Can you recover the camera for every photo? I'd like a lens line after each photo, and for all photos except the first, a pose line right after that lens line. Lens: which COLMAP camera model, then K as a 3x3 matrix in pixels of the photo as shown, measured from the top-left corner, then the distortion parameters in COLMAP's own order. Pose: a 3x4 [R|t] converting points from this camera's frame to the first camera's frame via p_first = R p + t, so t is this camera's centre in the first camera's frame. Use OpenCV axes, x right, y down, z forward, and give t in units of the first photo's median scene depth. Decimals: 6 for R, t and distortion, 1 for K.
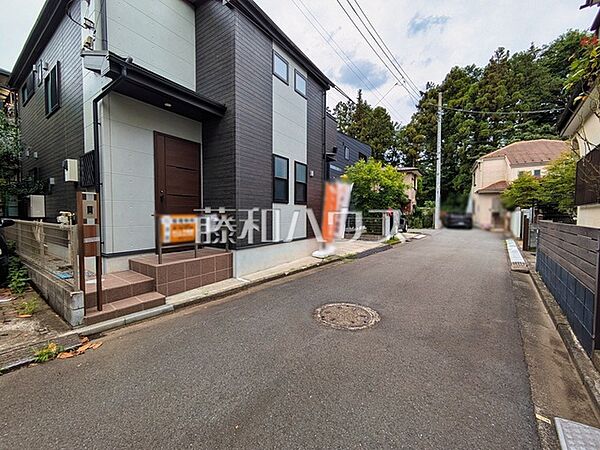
lens RADIAL K [[238.1, 0, 302.7], [0, 238.1, 224.3], [0, 0, 1]] dist [0.001228, 0.000636]
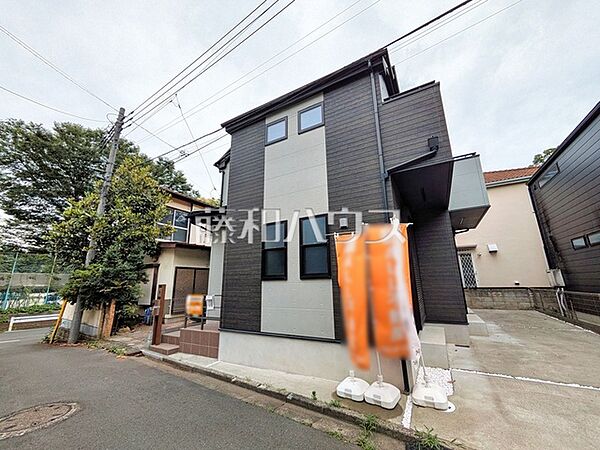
lens RADIAL K [[238.1, 0, 301.4], [0, 238.1, 224.1], [0, 0, 1]] dist [0.001228, 0.000636]
pose [[0.070151, -0.247088, -0.966450, 0.769242], [-0.024393, 0.968123, -0.249286, -0.081585], [0.997238, 0.041062, 0.061888, 1.122937]]
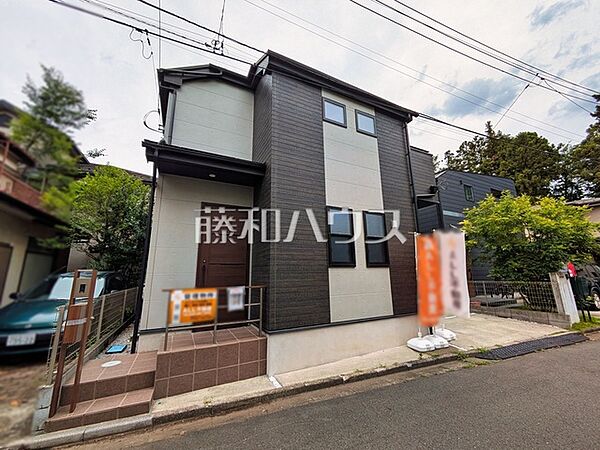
lens RADIAL K [[238.1, 0, 302.1], [0, 238.1, 224.3], [0, 0, 1]] dist [0.001228, 0.000636]
pose [[0.869468, -0.122672, -0.478516, 0.187292], [0.000604, 0.968939, -0.247301, -0.037993], [0.493990, 0.214731, 0.842535, 0.303463]]
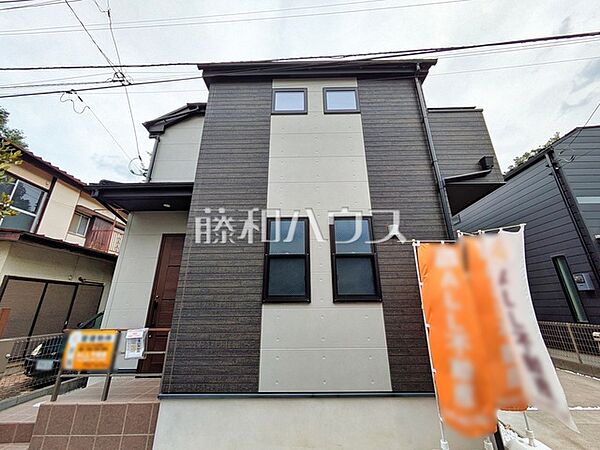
lens RADIAL K [[238.1, 0, 301.9], [0, 238.1, 223.9], [0, 0, 1]] dist [0.001228, 0.000636]
pose [[0.536851, -0.286663, -0.793483, 0.405486], [-0.024882, 0.934717, -0.354521, -0.074895], [0.843310, 0.210069, 0.494671, 0.808282]]
